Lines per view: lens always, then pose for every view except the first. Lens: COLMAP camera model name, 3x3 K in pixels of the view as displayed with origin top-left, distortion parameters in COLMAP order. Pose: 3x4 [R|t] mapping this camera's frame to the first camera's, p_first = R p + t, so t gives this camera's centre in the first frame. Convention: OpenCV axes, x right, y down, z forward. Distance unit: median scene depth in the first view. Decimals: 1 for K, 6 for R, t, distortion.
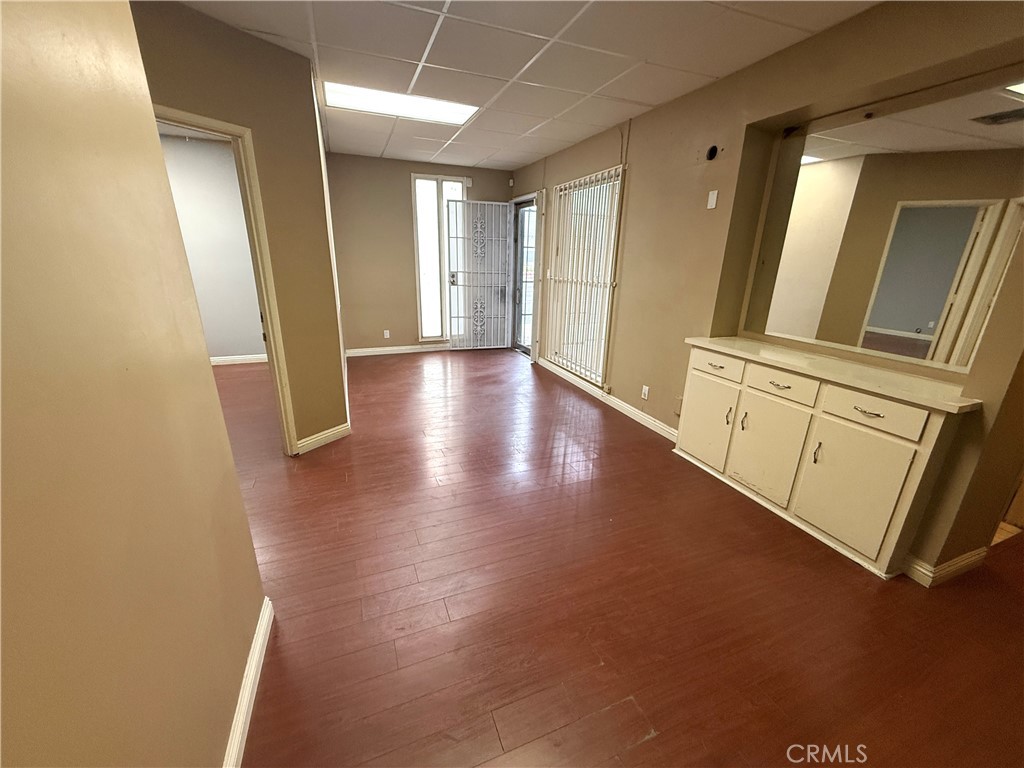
lens RADIAL K [[406.4, 0, 510.9], [0, 406.4, 387.6], [0, 0, 1]] dist [0.001540, 0.000178]
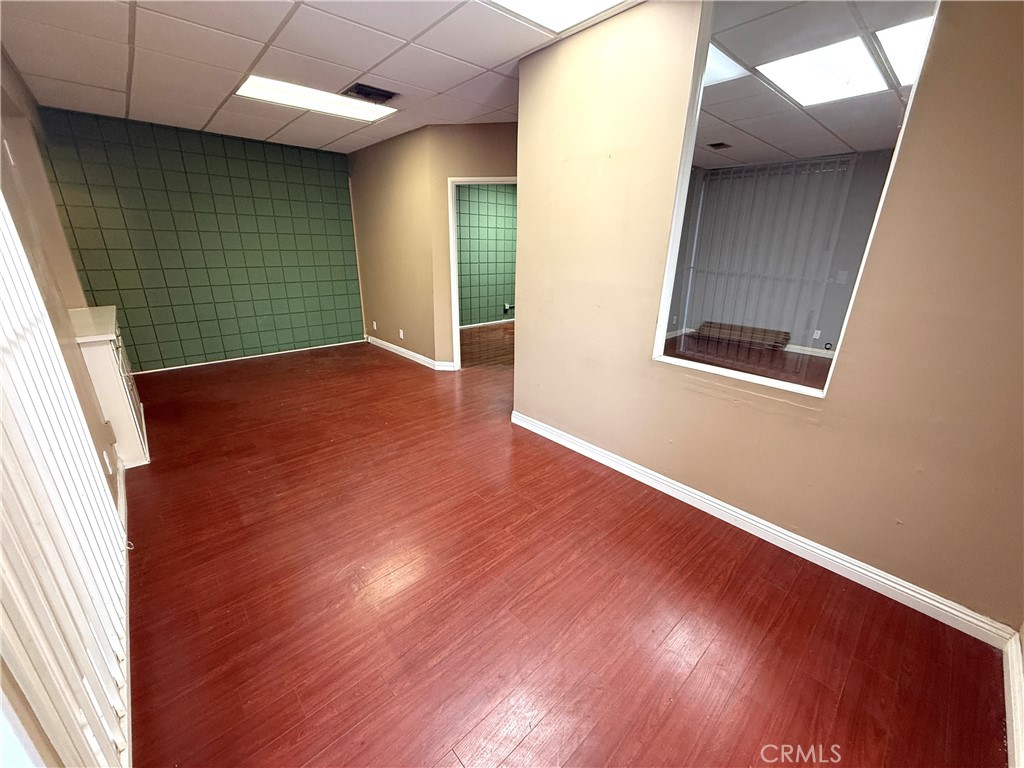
lens RADIAL K [[406.4, 0, 510.9], [0, 406.4, 387.6], [0, 0, 1]] dist [0.001540, 0.000178]
pose [[-0.934870, 0.079838, -0.345895, -0.023594], [-0.145589, 0.802436, 0.578706, -0.337308], [0.323761, 0.591373, -0.738550, 1.033421]]
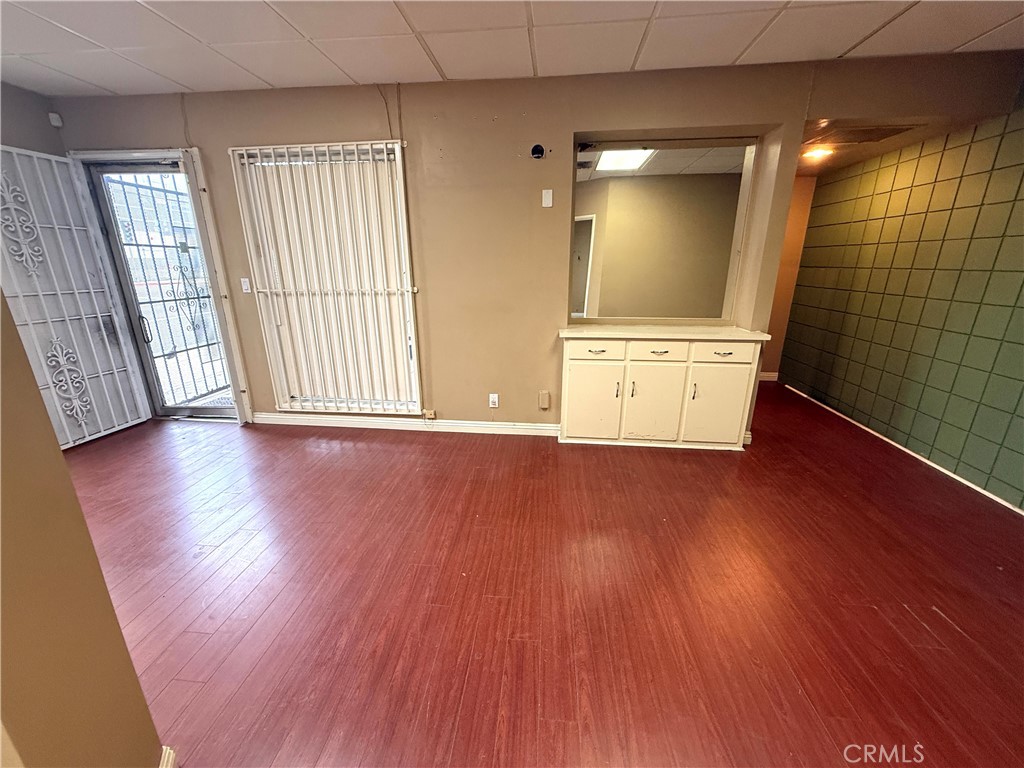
lens RADIAL K [[406.4, 0, 510.9], [0, 406.4, 387.6], [0, 0, 1]] dist [0.001540, 0.000178]
pose [[0.466343, -0.281457, 0.838634, -0.277937], [0.286992, 0.944891, 0.157529, -0.099486], [-0.836756, 0.167219, 0.521419, 0.313512]]
